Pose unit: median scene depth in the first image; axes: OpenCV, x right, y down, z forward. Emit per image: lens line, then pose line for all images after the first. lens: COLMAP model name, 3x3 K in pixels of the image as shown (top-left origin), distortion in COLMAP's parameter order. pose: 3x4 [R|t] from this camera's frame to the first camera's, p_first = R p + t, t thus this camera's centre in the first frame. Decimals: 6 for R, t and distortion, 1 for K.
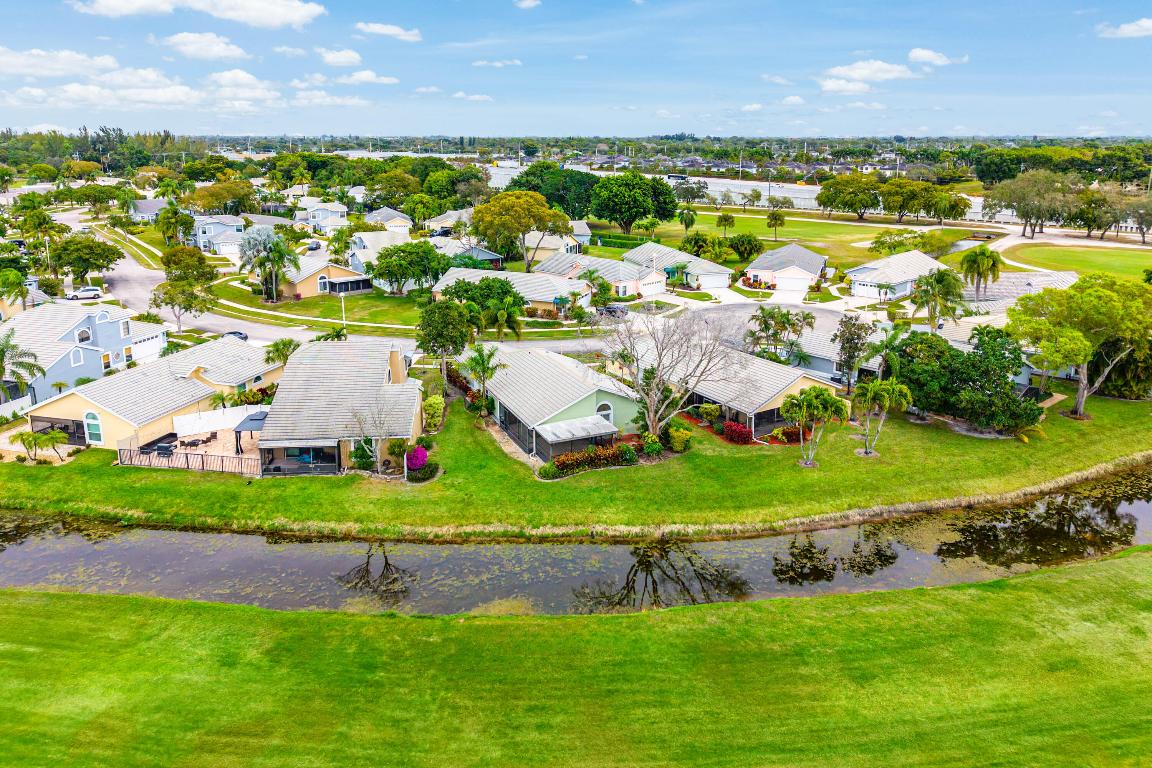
lens RADIAL K [[797.5, 0, 576.0], [0, 797.5, 384.0], [0, 0, 1]] dist [0.032700, -0.035071]
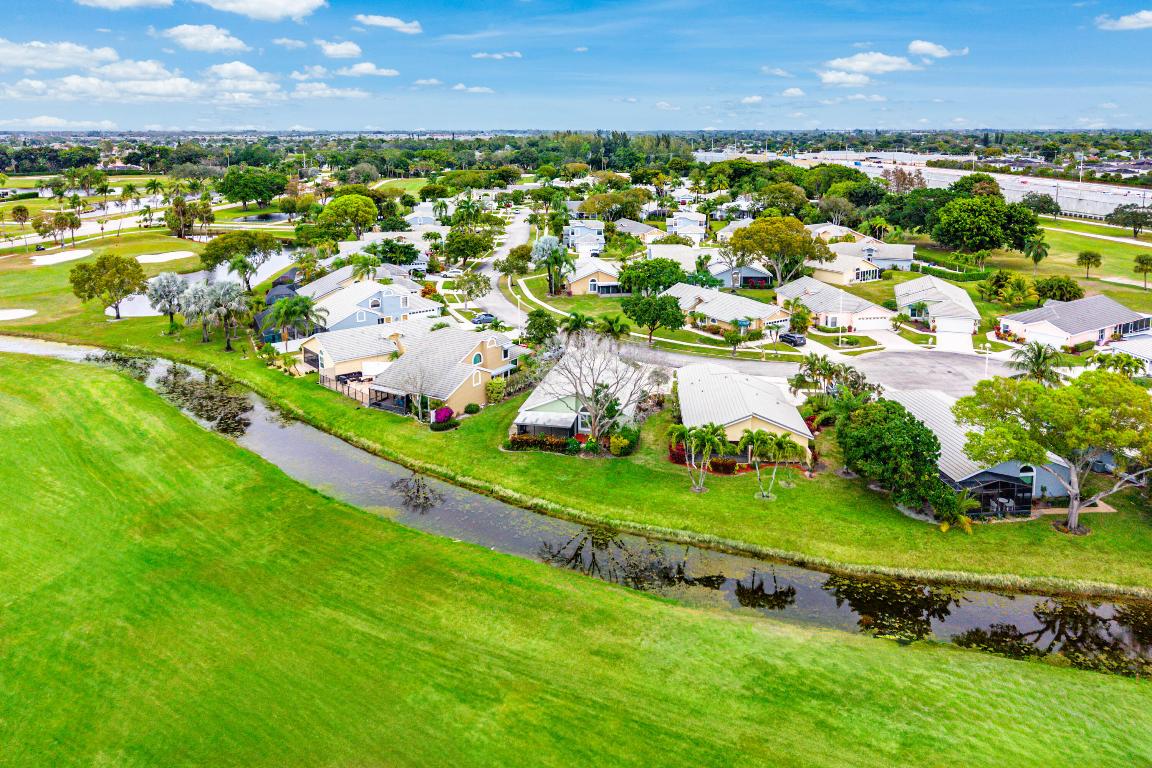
lens RADIAL K [[797.5, 0, 576.0], [0, 797.5, 384.0], [0, 0, 1]] dist [0.032700, -0.035071]
pose [[0.809608, 0.177367, -0.559532, 0.744787], [-0.172480, 0.983056, 0.062053, -0.088648], [0.561058, 0.046270, 0.826483, -0.060260]]
